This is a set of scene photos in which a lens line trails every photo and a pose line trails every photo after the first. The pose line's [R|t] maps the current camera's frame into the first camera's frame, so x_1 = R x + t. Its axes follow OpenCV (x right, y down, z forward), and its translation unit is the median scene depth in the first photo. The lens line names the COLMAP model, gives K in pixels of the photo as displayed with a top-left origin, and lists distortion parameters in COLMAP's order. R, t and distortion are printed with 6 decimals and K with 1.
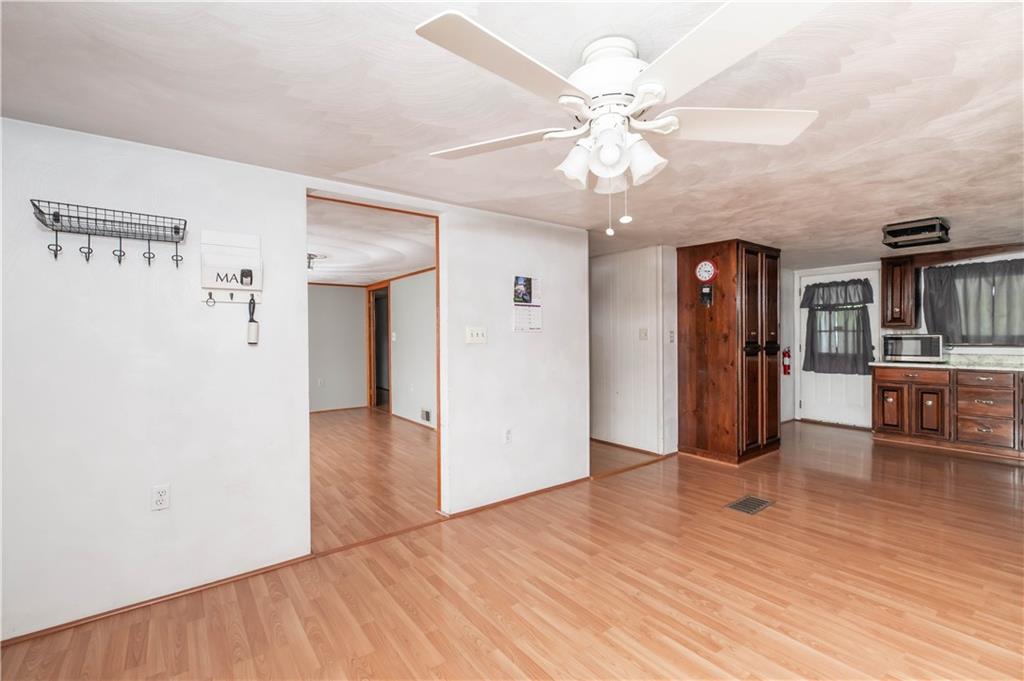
lens RADIAL K [[443.3, 0, 514.6], [0, 443.3, 340.1], [0, 0, 1]] dist [-0.000436, -0.000792]
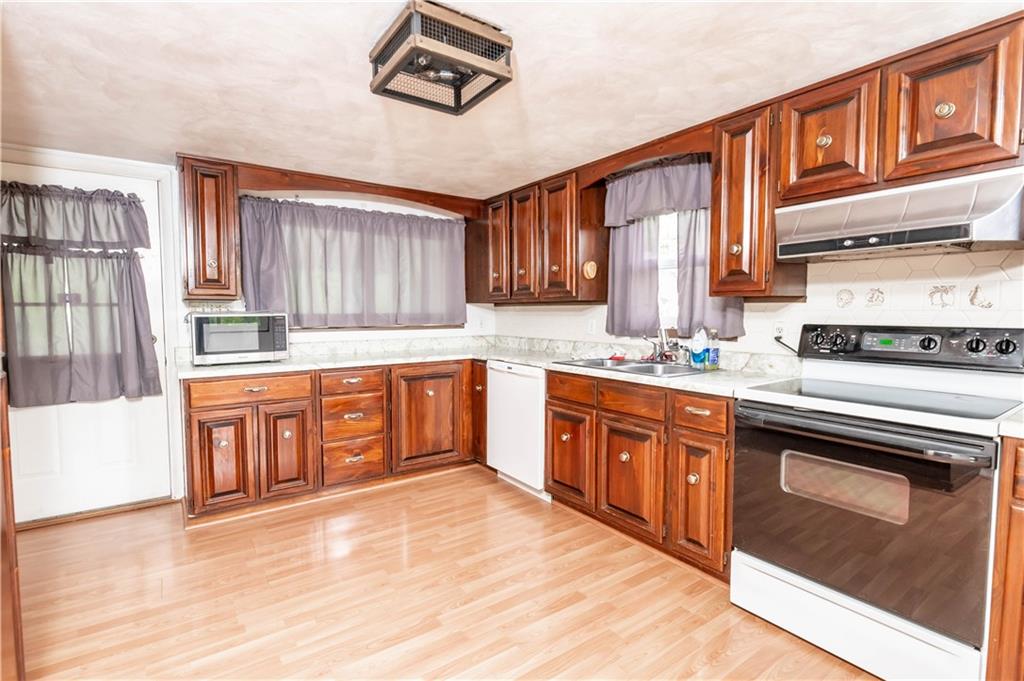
lens RADIAL K [[482.9, 0, 507.4], [0, 482.9, 340.7], [0, 0, 1]] dist [-0.002722, -0.001509]
pose [[0.029464, -0.051871, 0.998219, 0.303950], [0.013336, 0.998584, 0.051497, -0.004161], [-0.999477, 0.011795, 0.030114, 0.626681]]
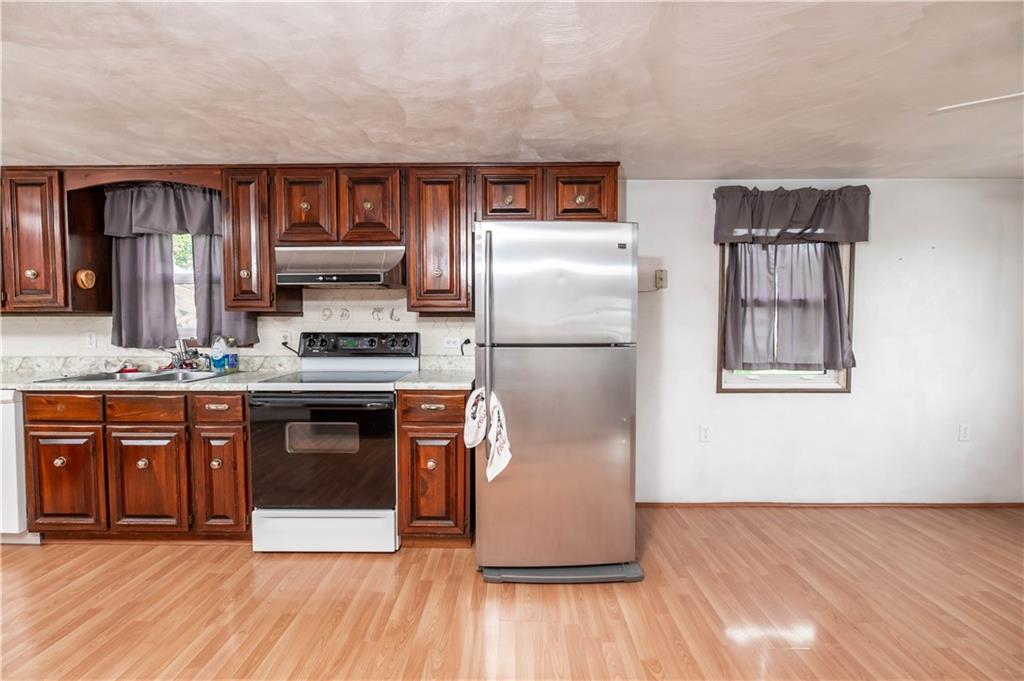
lens RADIAL K [[443.3, 0, 509.8], [0, 443.3, 337.2], [0, 0, 1]] dist [-0.000436, -0.000792]
pose [[-0.790317, -0.013016, 0.612559, 0.205595], [0.015970, 0.998997, 0.041832, -0.005983], [-0.612489, 0.042843, -0.789317, 0.648502]]
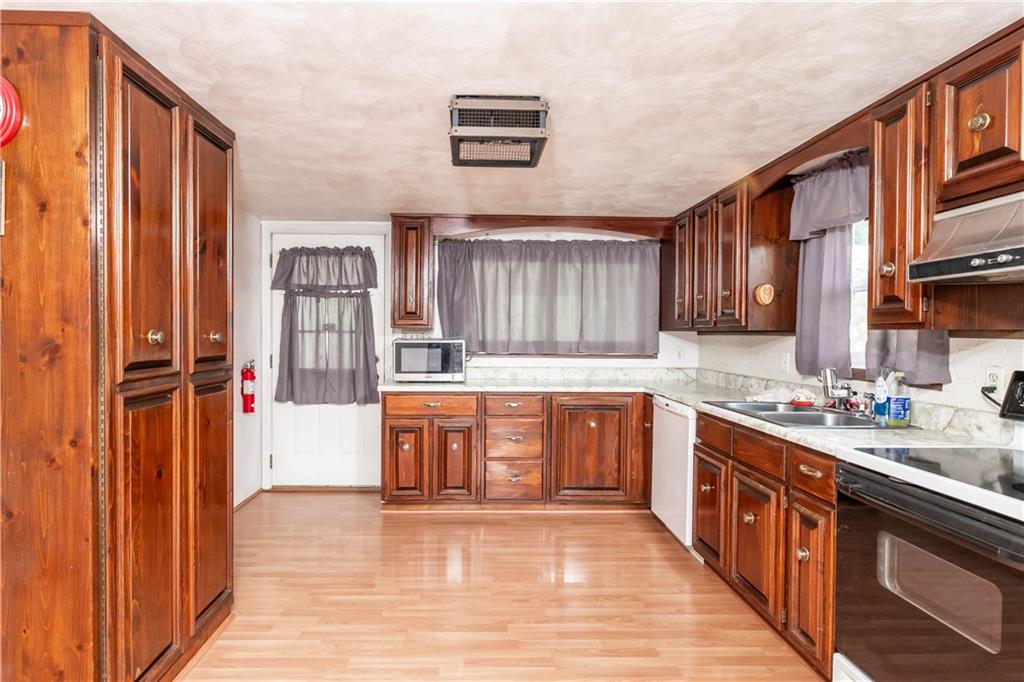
lens RADIAL K [[563.6, 0, 488.3], [0, 563.6, 344.8], [0, 0, 1]] dist [-0.000063, -0.002927]
pose [[0.580596, -0.003694, 0.814183, 0.269689], [-0.003829, 0.999966, 0.007267, -0.010414], [-0.814183, -0.007337, 0.580562, 0.436256]]
